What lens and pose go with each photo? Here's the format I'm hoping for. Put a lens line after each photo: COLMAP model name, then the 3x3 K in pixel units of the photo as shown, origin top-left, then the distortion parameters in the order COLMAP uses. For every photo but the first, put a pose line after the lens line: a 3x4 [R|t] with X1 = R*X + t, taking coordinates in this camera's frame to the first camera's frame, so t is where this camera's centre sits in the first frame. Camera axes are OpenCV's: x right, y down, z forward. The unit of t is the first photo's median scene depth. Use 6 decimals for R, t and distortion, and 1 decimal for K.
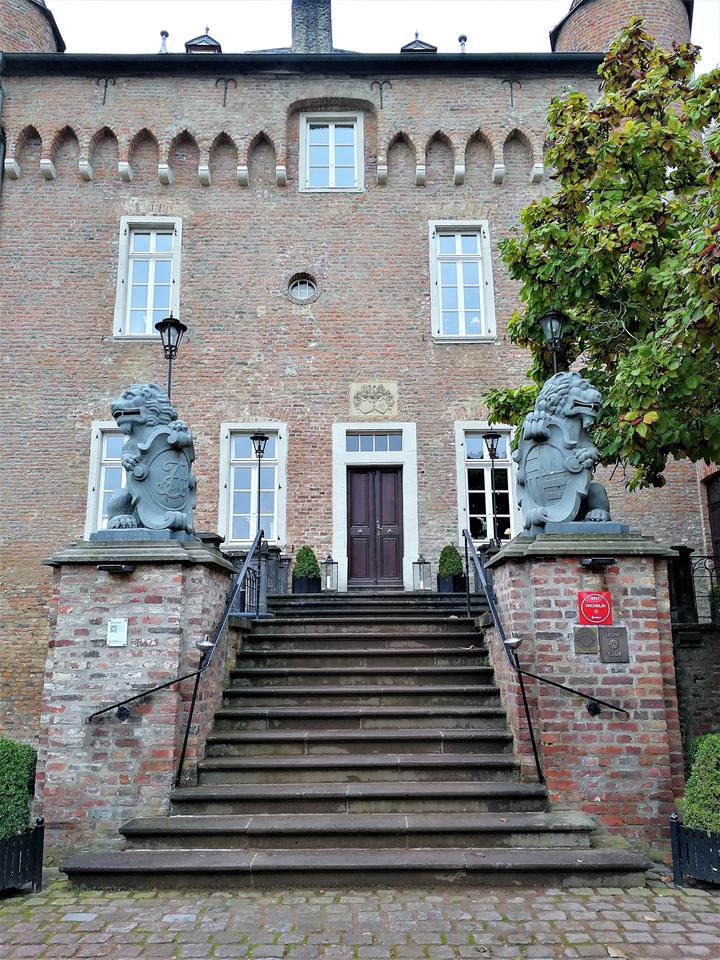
lens RADIAL K [[751.6, 0, 367.4], [0, 751.6, 476.1], [0, 0, 1]] dist [0.038837, -0.017689]
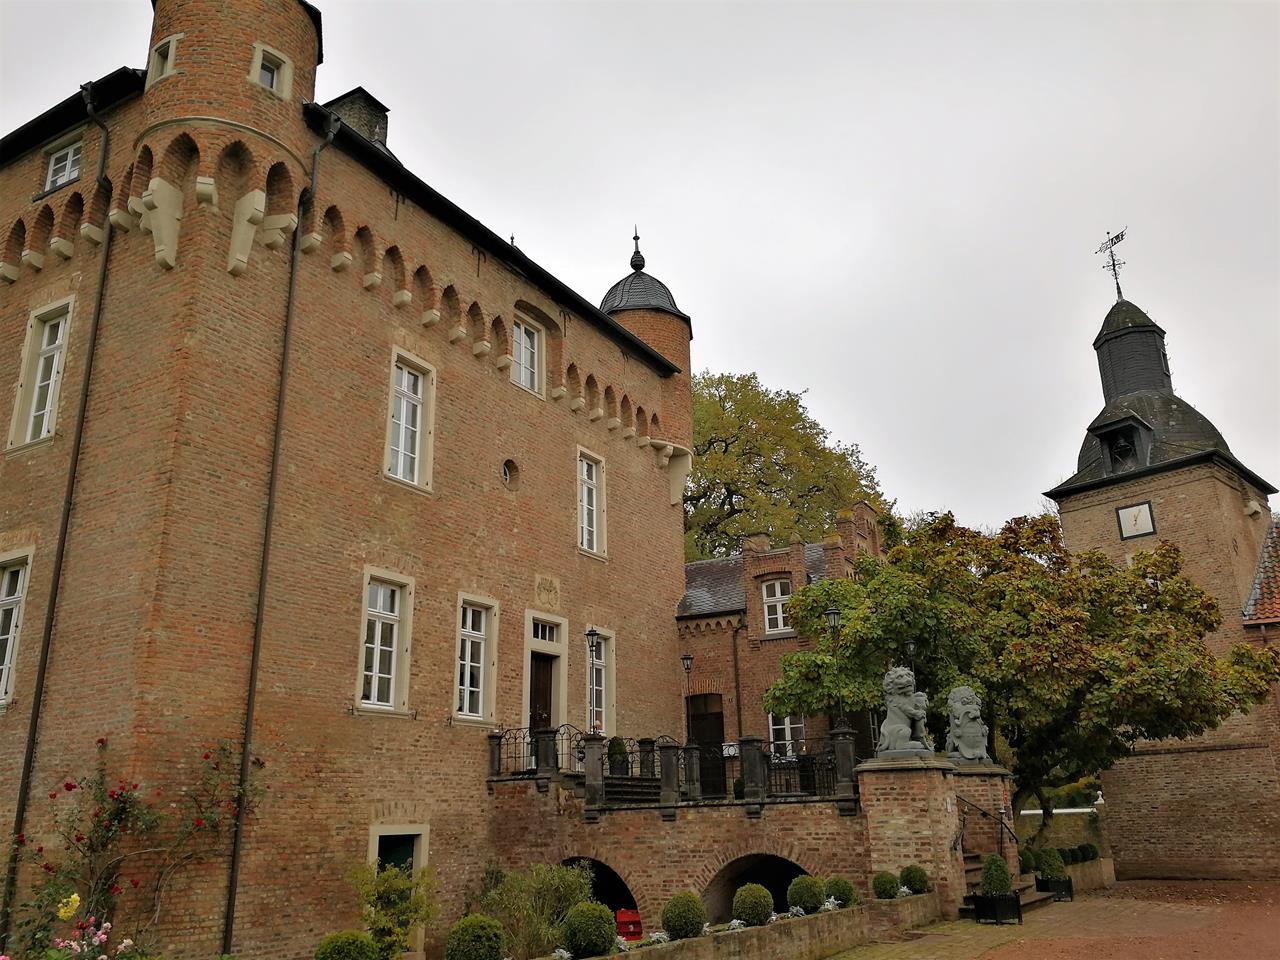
lens RADIAL K [[1002.1, 0, 634.4], [0, 1002.1, 479.3], [0, 0, 1]] dist [0.038837, -0.017689]
pose [[0.529520, 0.270340, 0.804068, -1.166786], [-0.173441, 0.962340, -0.209333, 0.025001], [-0.830378, -0.028613, 0.556466, 0.064461]]
